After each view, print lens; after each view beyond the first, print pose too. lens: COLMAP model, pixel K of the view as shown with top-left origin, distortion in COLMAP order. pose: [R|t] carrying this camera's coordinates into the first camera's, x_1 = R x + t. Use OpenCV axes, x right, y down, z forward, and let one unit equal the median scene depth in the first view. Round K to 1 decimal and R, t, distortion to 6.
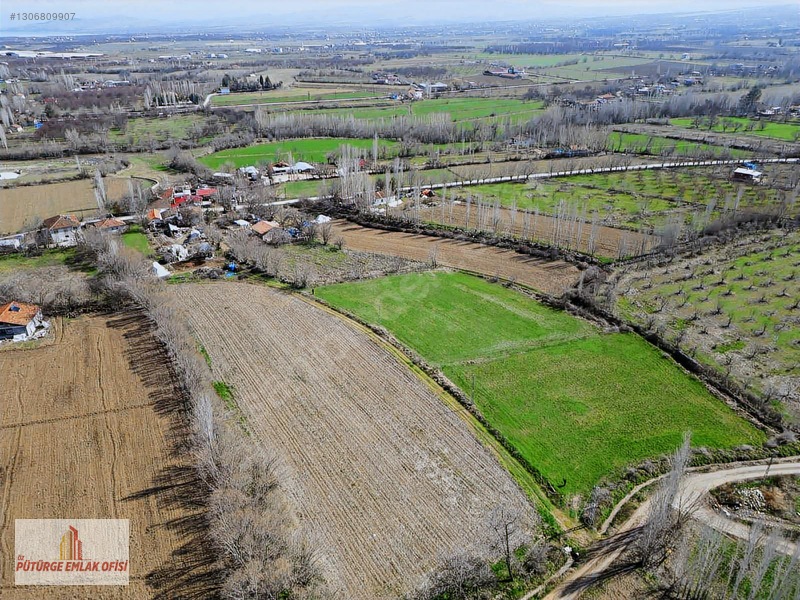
lens RADIAL K [[556.3, 0, 398.0], [0, 556.3, 299.8], [0, 0, 1]] dist [0.075647, -0.069786]
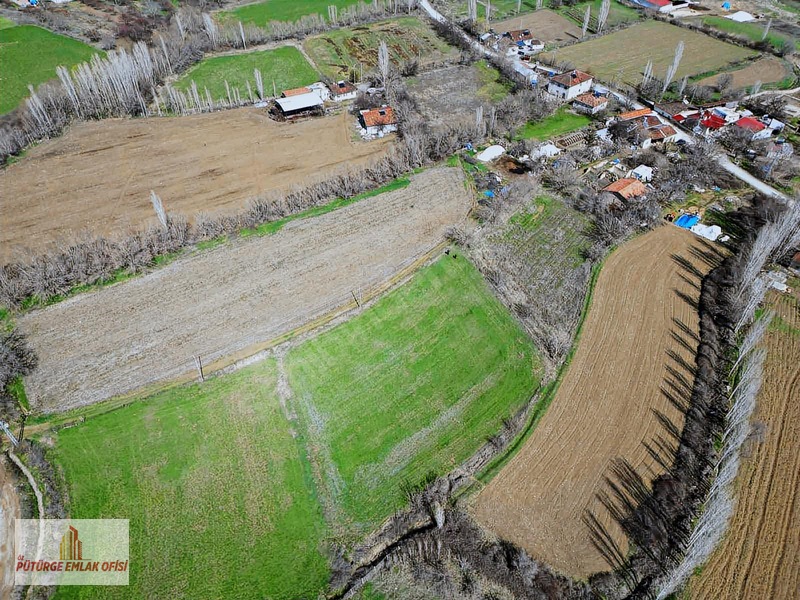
lens RADIAL K [[556.3, 0, 398.0], [0, 556.3, 299.8], [0, 0, 1]] dist [0.075647, -0.069786]
pose [[0.044304, 0.696295, -0.716387, 0.389506], [-0.435993, 0.658674, 0.613236, -0.344786], [0.898859, 0.285171, 0.332762, 0.466615]]
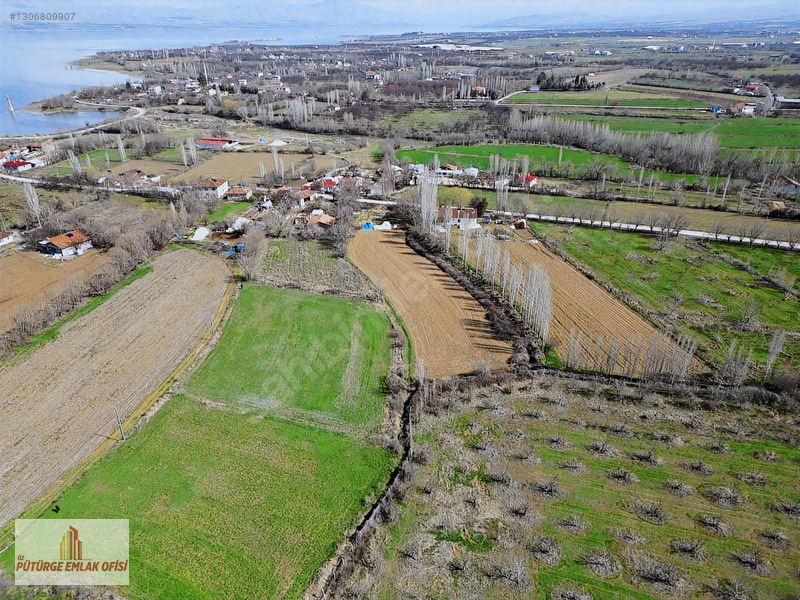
lens RADIAL K [[556.3, 0, 398.0], [0, 556.3, 299.8], [0, 0, 1]] dist [0.075647, -0.069786]
pose [[0.770766, 0.289802, -0.567393, 0.466355], [-0.286213, 0.953139, 0.098025, -0.124064], [0.569212, 0.086841, 0.817592, 0.238623]]
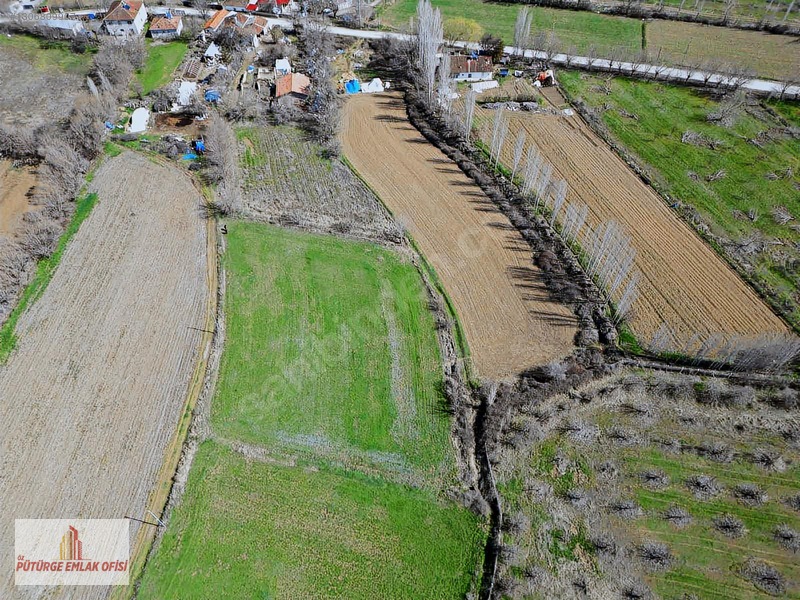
lens RADIAL K [[556.3, 0, 398.0], [0, 556.3, 299.8], [0, 0, 1]] dist [0.075647, -0.069786]
pose [[0.841731, 0.426346, -0.331237, 0.266608], [-0.243960, 0.847665, 0.471113, -0.266140], [0.481635, -0.315742, 0.817517, 0.303460]]
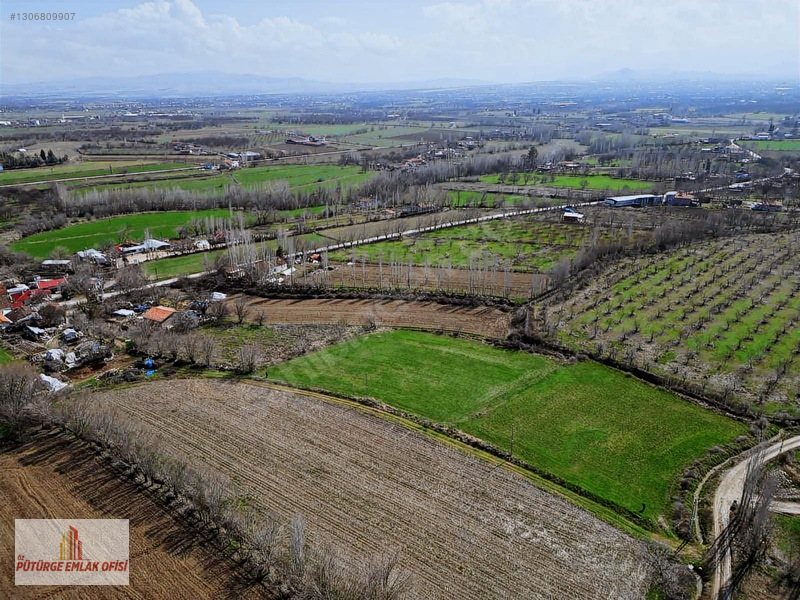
lens RADIAL K [[556.3, 0, 398.0], [0, 556.3, 299.8], [0, 0, 1]] dist [0.075647, -0.069786]
pose [[0.927887, -0.126547, 0.350731, -0.185126], [0.163673, 0.983411, -0.078186, -0.019907], [-0.335018, 0.129953, 0.933207, 0.046955]]
